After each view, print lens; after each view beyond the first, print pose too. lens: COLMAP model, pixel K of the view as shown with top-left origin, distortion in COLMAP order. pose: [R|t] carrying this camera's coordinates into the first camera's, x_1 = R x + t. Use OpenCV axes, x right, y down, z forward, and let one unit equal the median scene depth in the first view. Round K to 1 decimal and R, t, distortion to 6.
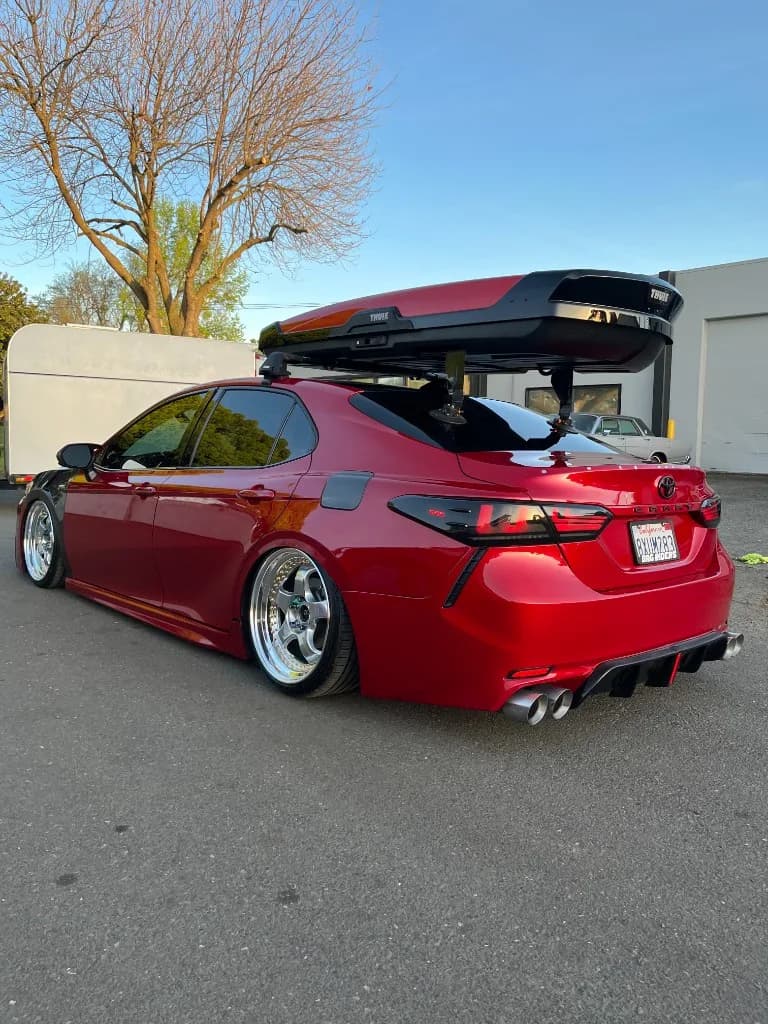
lens RADIAL K [[755.8, 0, 385.2], [0, 755.8, 492.8], [0, 0, 1]] dist [0.038433, -0.058725]
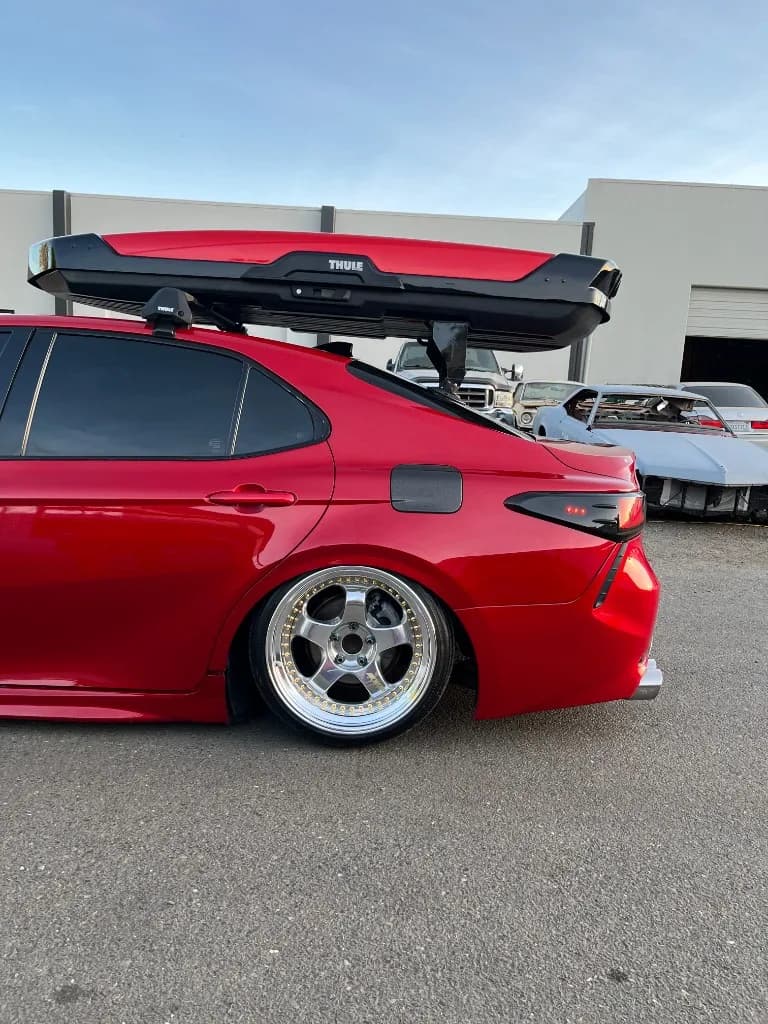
lens RADIAL K [[778.6, 0, 380.7], [0, 778.6, 503.3], [0, 0, 1]] dist [0.048555, -0.074169]
pose [[0.689265, -0.086263, 0.719355, -0.184233], [0.017615, 0.994588, 0.102390, -0.019806], [-0.724295, -0.057903, 0.687055, 0.118272]]
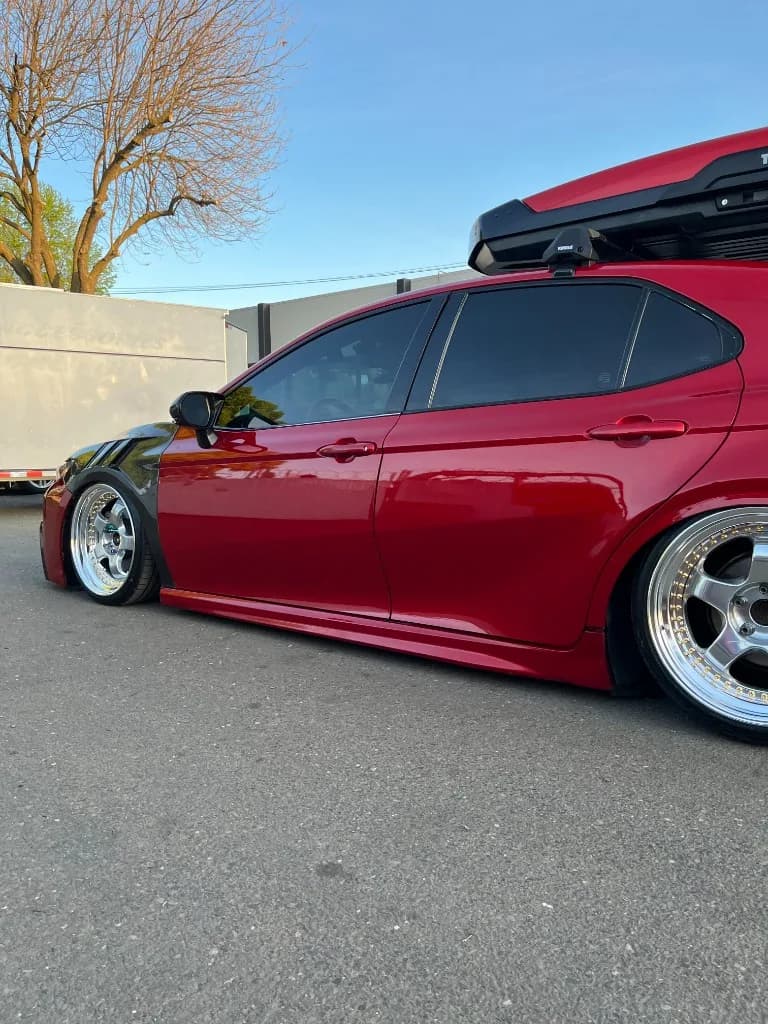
lens RADIAL K [[778.6, 0, 378.2], [0, 778.6, 509.0], [0, 0, 1]] dist [0.048555, -0.074169]
pose [[0.990165, -0.044198, 0.132739, -0.139515], [0.041256, 0.998840, 0.024831, 0.012656], [-0.133682, -0.019110, 0.990840, 0.113794]]
